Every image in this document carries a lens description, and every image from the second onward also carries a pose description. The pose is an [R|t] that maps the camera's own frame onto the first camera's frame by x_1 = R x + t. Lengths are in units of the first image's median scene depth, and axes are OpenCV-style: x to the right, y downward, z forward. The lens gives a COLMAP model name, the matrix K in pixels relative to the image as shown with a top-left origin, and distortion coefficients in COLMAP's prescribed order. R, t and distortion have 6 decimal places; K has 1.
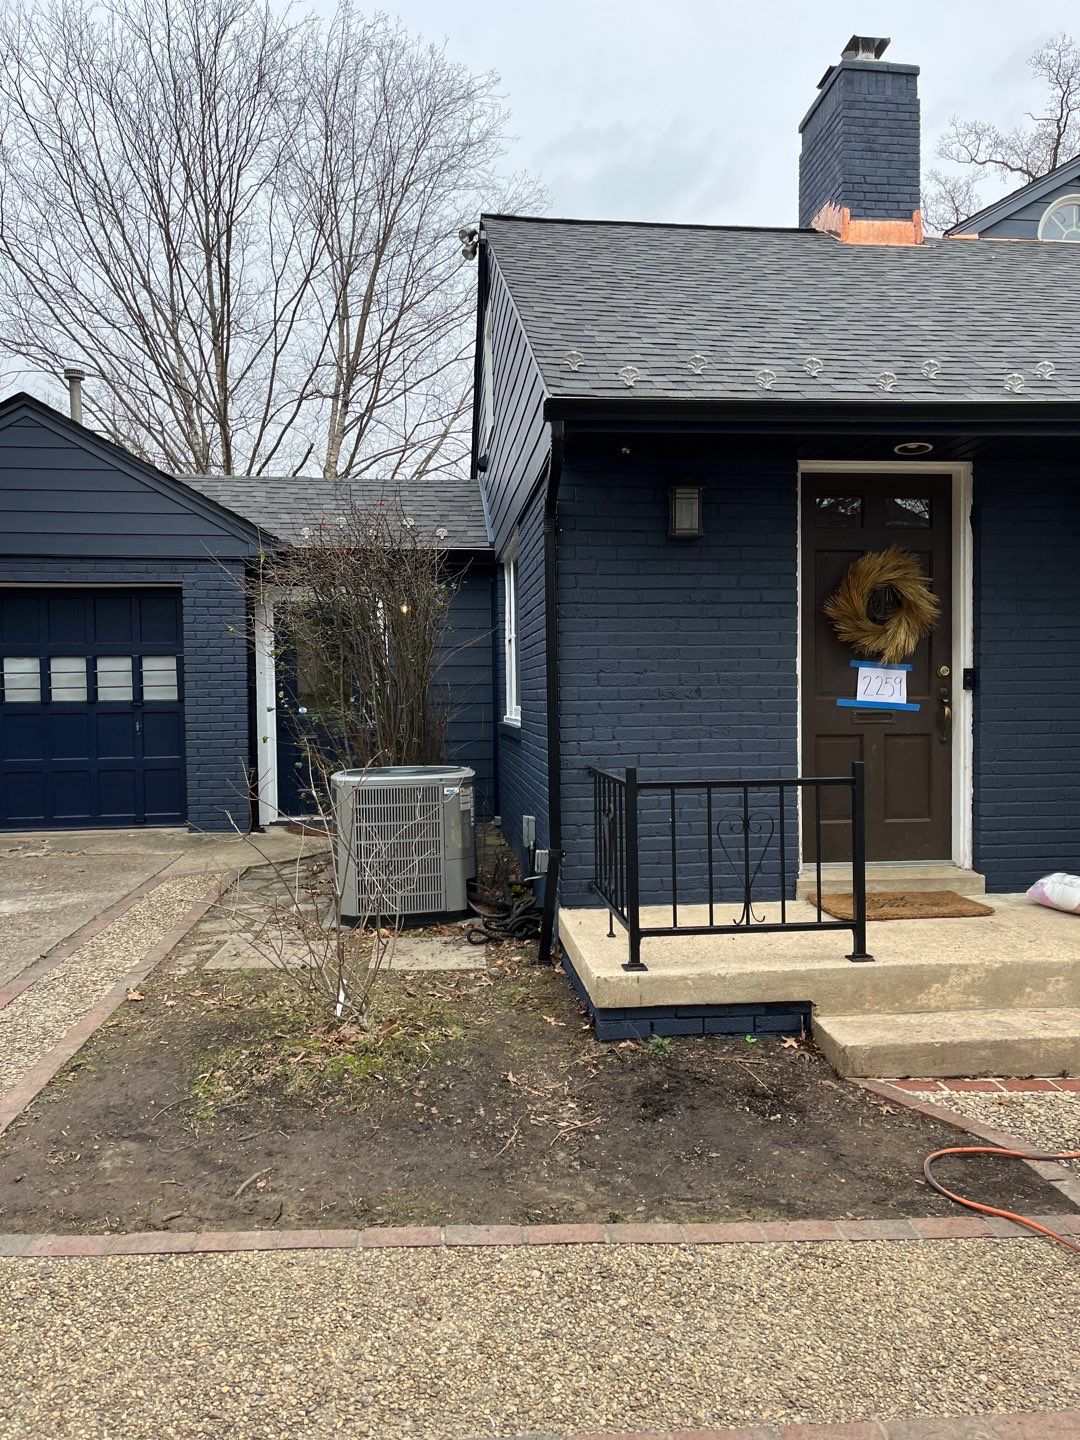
lens RADIAL K [[1071.3, 0, 540.0], [0, 1071.3, 720.0], [0, 0, 1]] dist [0.074617, -0.102380]
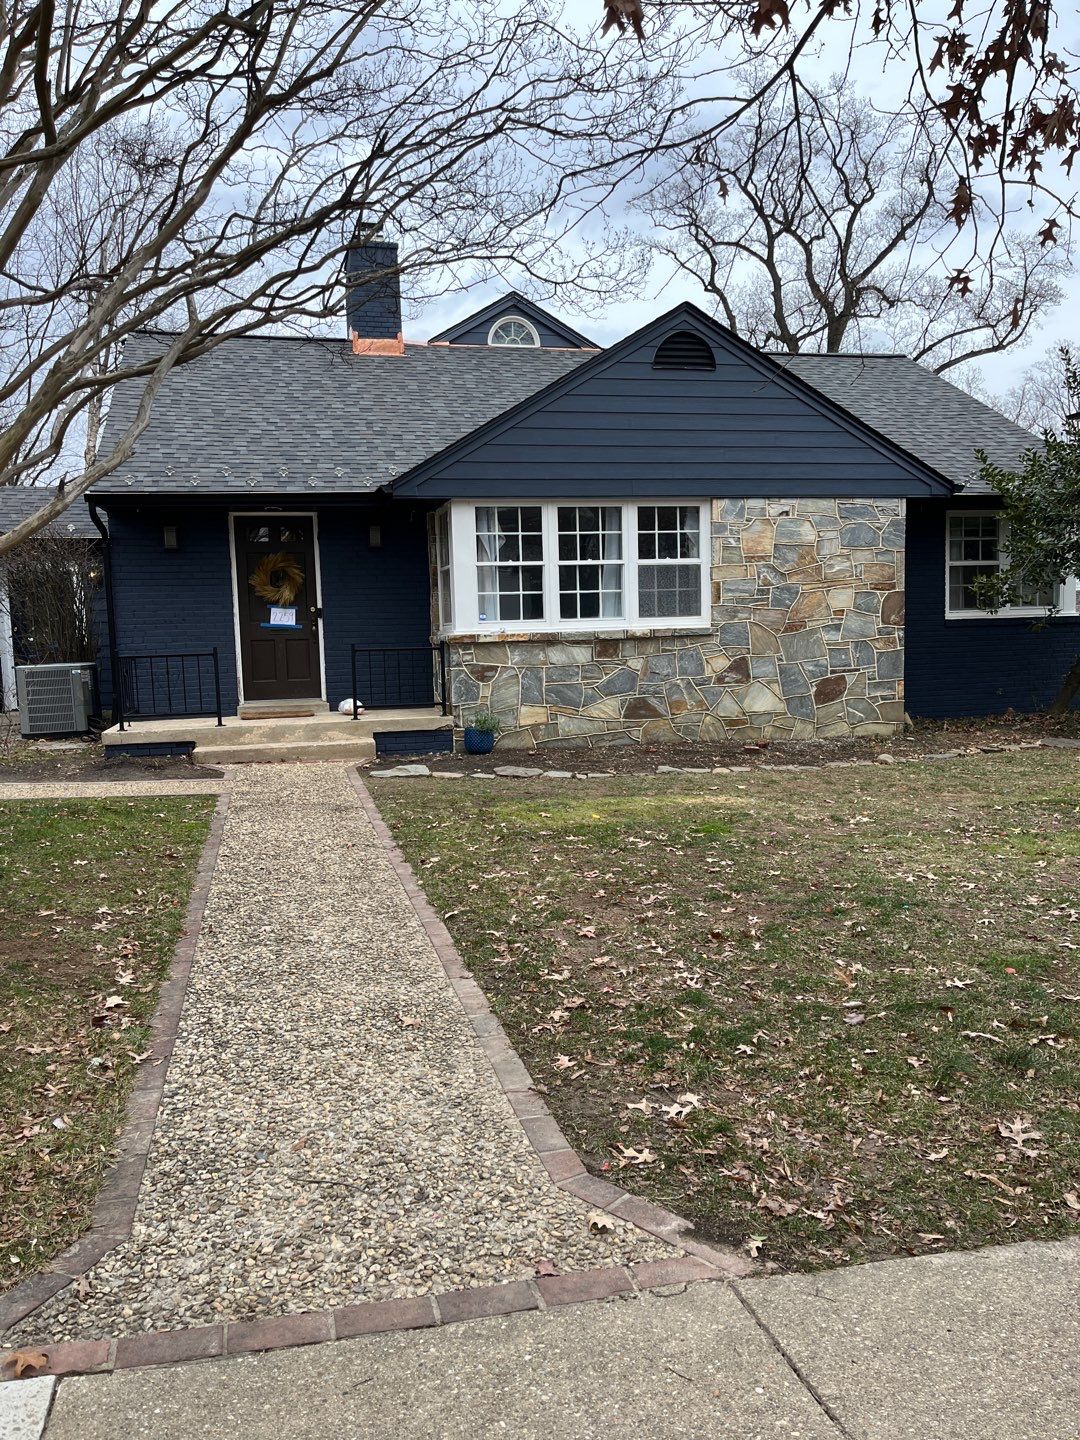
lens RADIAL K [[1127.3, 0, 540.0], [0, 1127.3, 720.0], [0, 0, 1]] dist [0.031154, 0.004670]
pose [[0.992929, -0.027420, 0.115498, 0.352586], [0.021781, 0.998522, 0.049802, 0.045696], [-0.116693, -0.046934, 0.992058, -0.805635]]
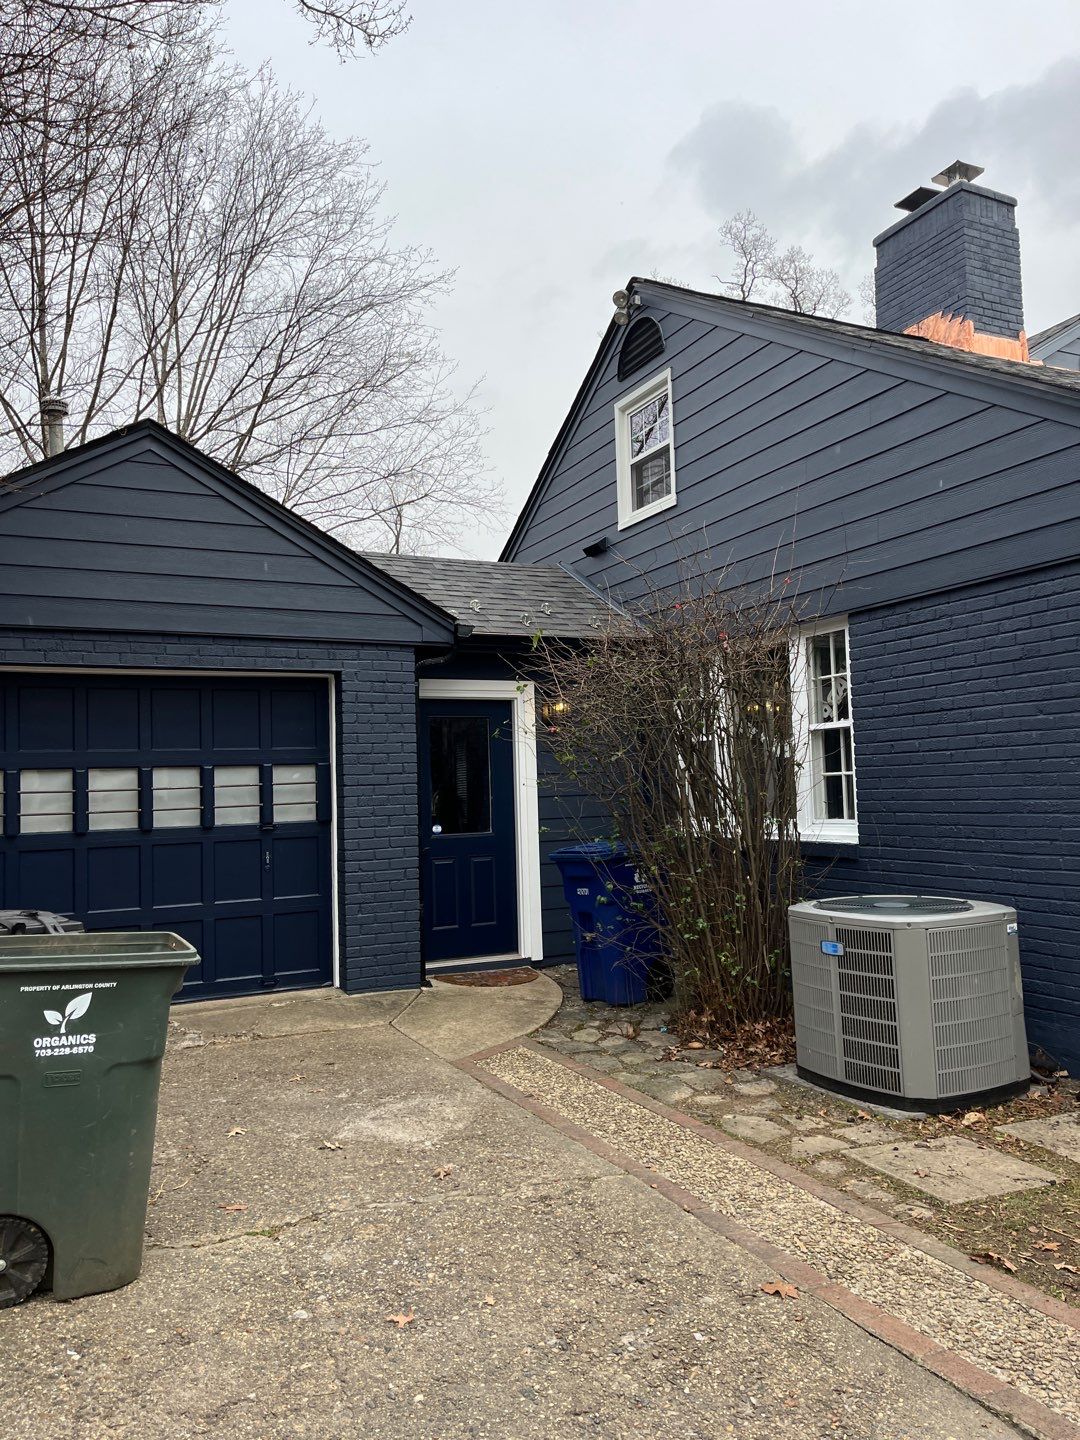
lens RADIAL K [[1078.8, 0, 540.0], [0, 1078.8, 720.0], [0, 0, 1]] dist [0.019989, 0.002809]
pose [[0.944762, 0.003469, 0.327738, -0.442217], [0.027765, 0.995503, -0.090573, -0.016524], [-0.326578, 0.094670, 0.940417, 0.210824]]
